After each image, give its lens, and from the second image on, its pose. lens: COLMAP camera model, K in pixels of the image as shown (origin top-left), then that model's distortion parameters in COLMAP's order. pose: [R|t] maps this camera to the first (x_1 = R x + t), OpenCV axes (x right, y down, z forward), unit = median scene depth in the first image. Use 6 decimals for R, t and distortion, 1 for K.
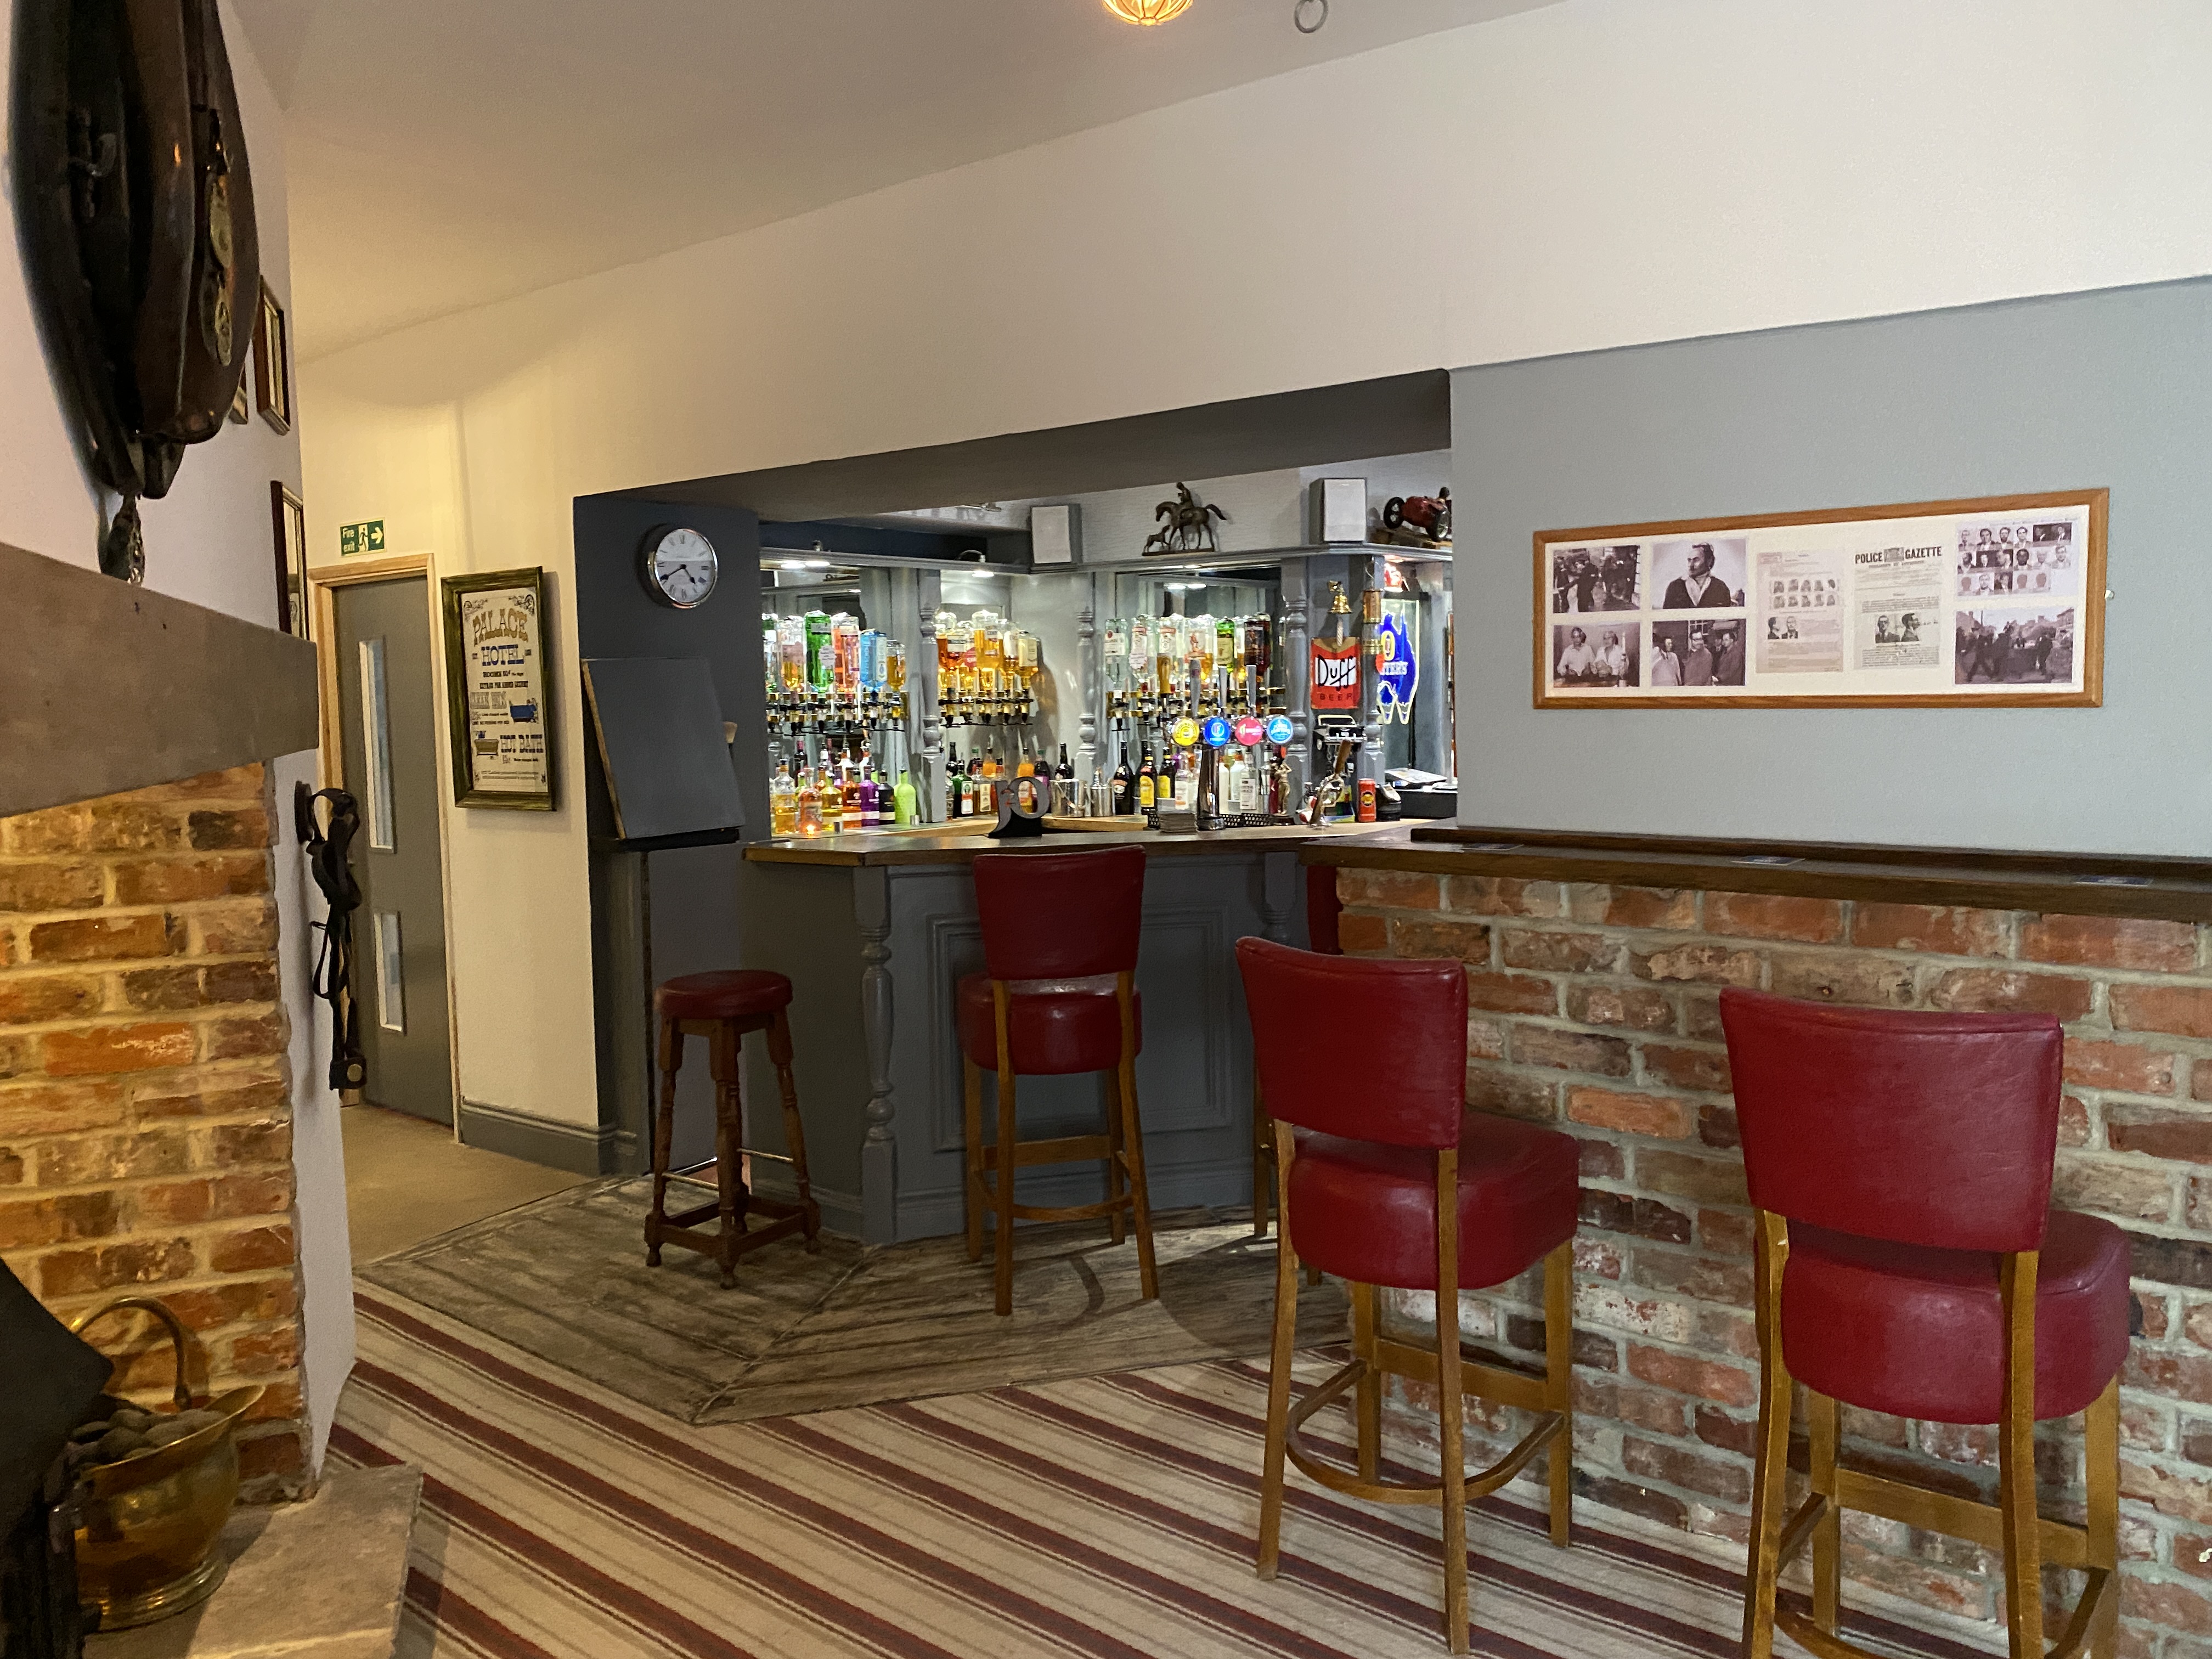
lens RADIAL K [[1700.8, 0, 1106.2], [0, 1700.8, 829.8], [0, 0, 1]] dist [0.029524, -0.003183]
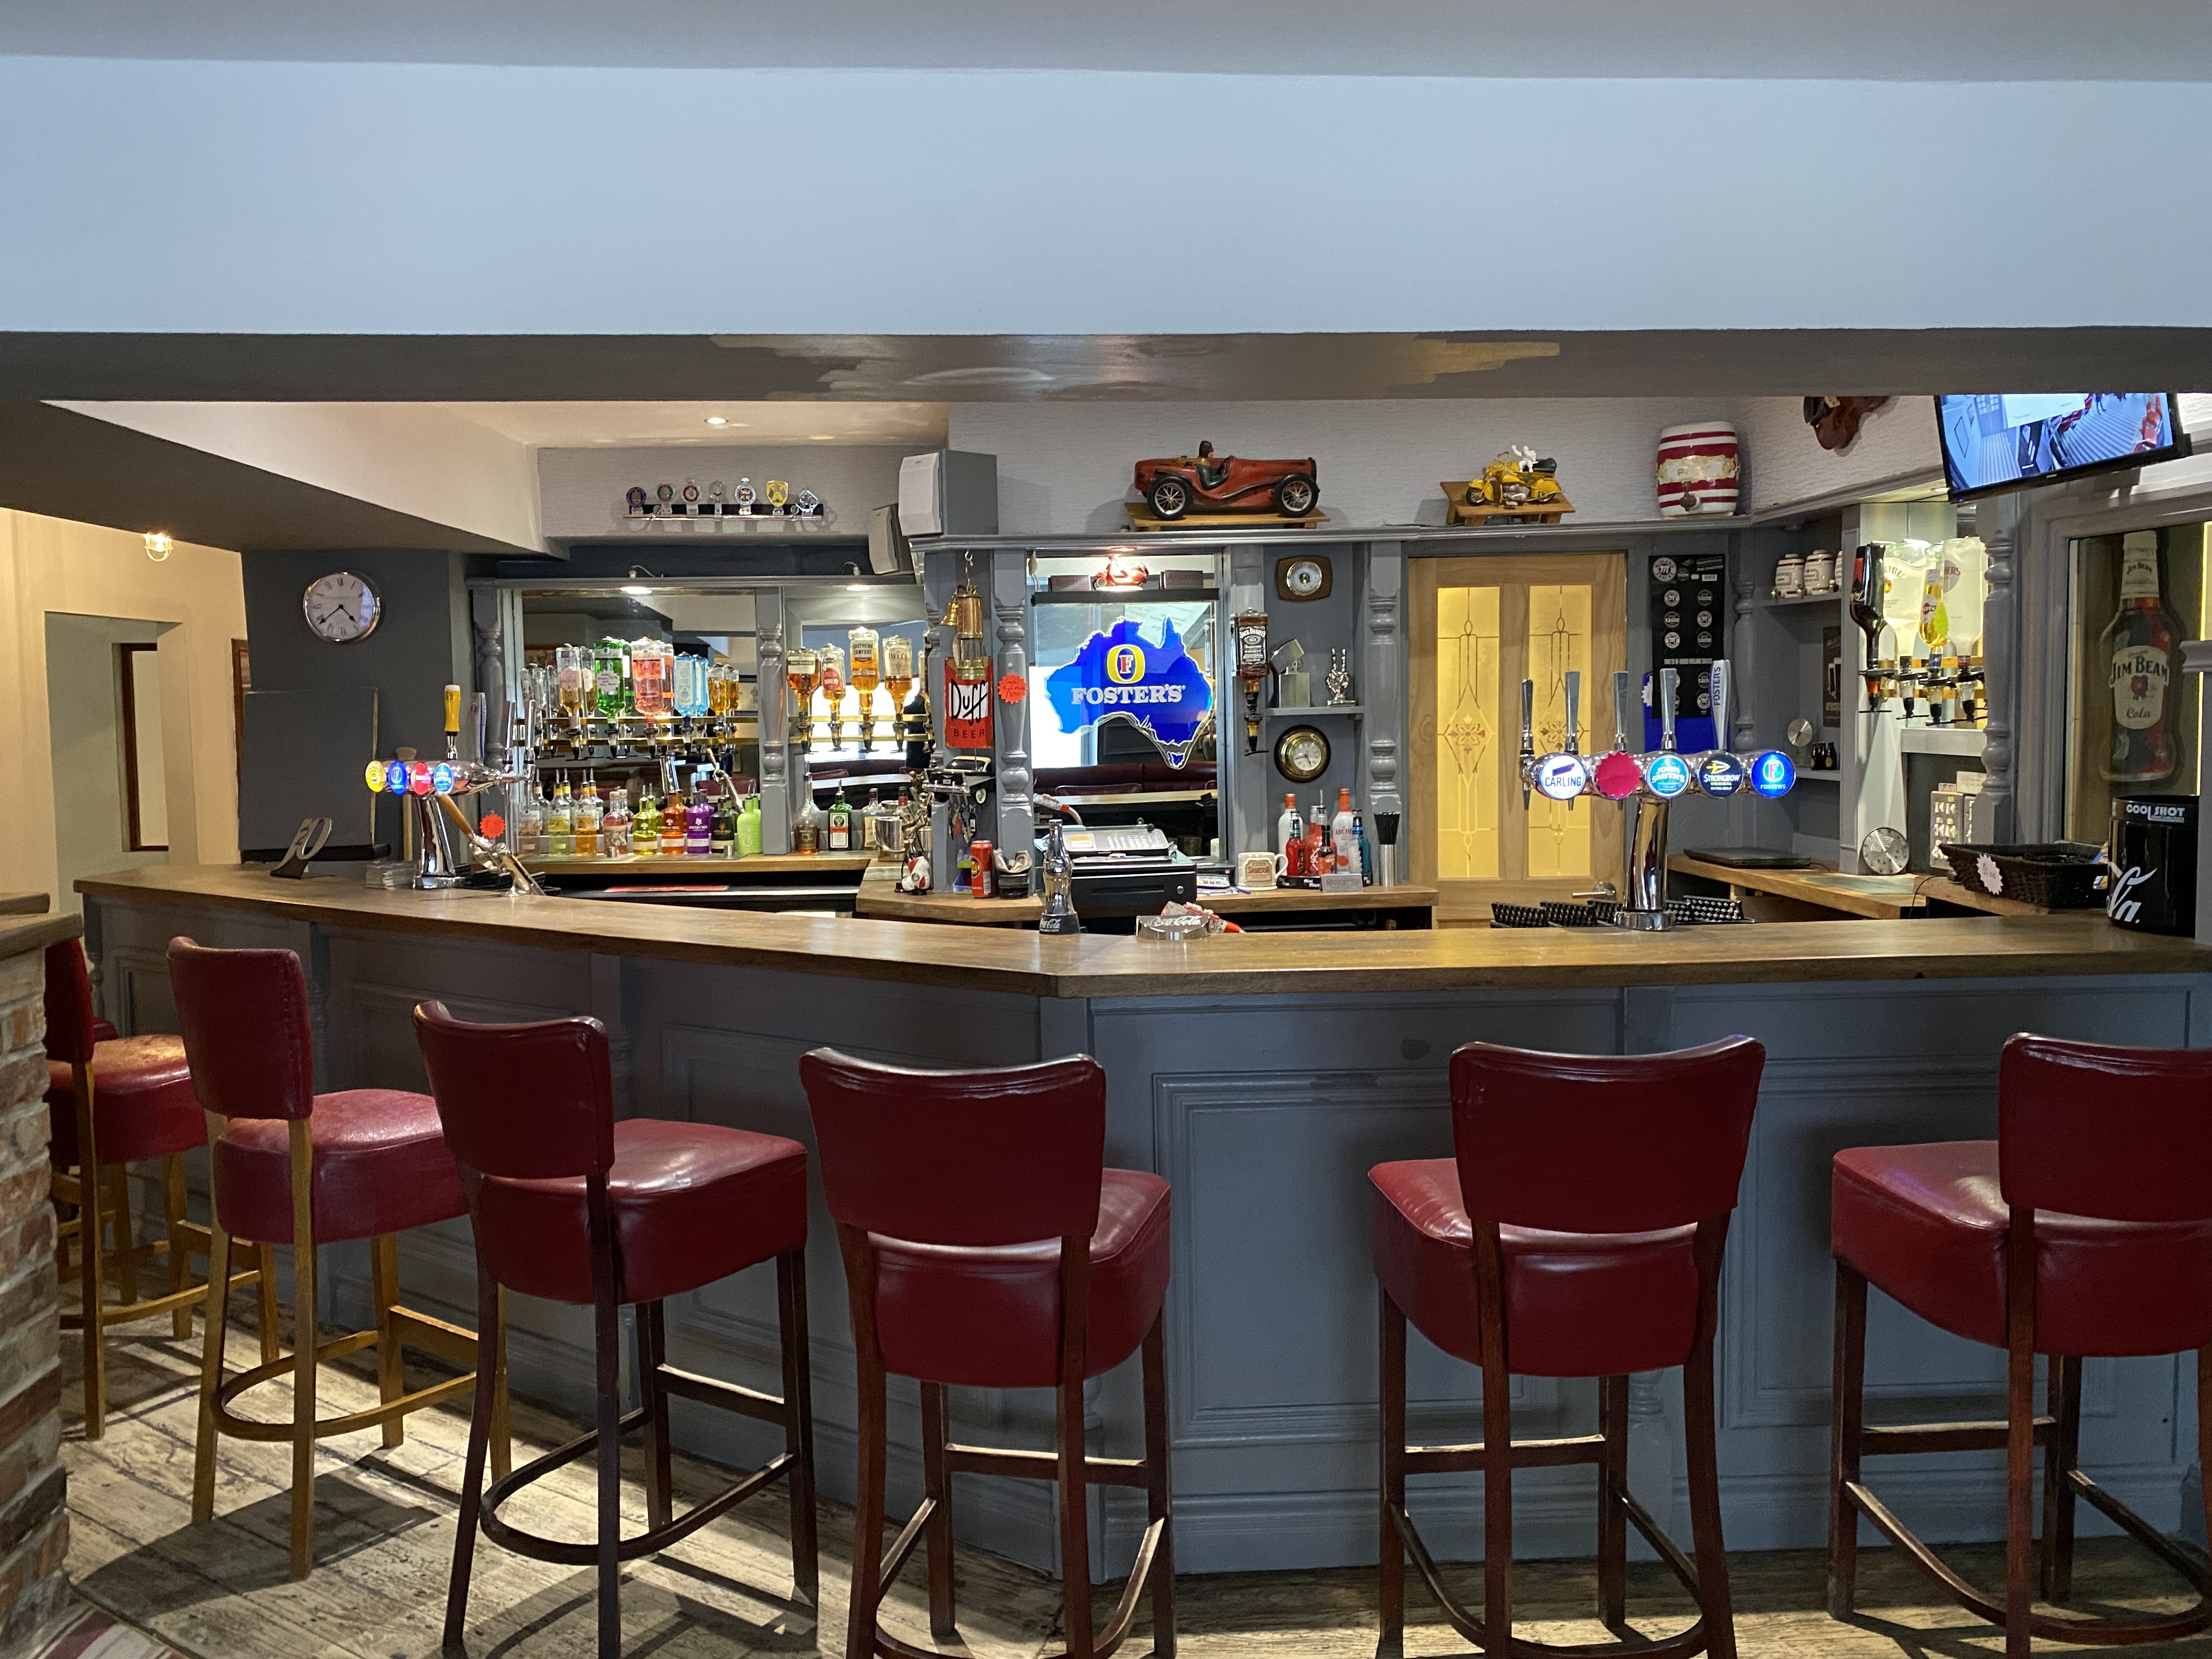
lens RADIAL K [[1700.8, 0, 1105.6], [0, 1700.8, 825.5], [0, 0, 1]] dist [0.029524, -0.003183]
pose [[0.660461, 0.063046, -0.748209, 0.761708], [-0.058499, 0.997760, 0.032436, -0.064933], [0.748578, 0.022347, 0.662670, 0.531259]]
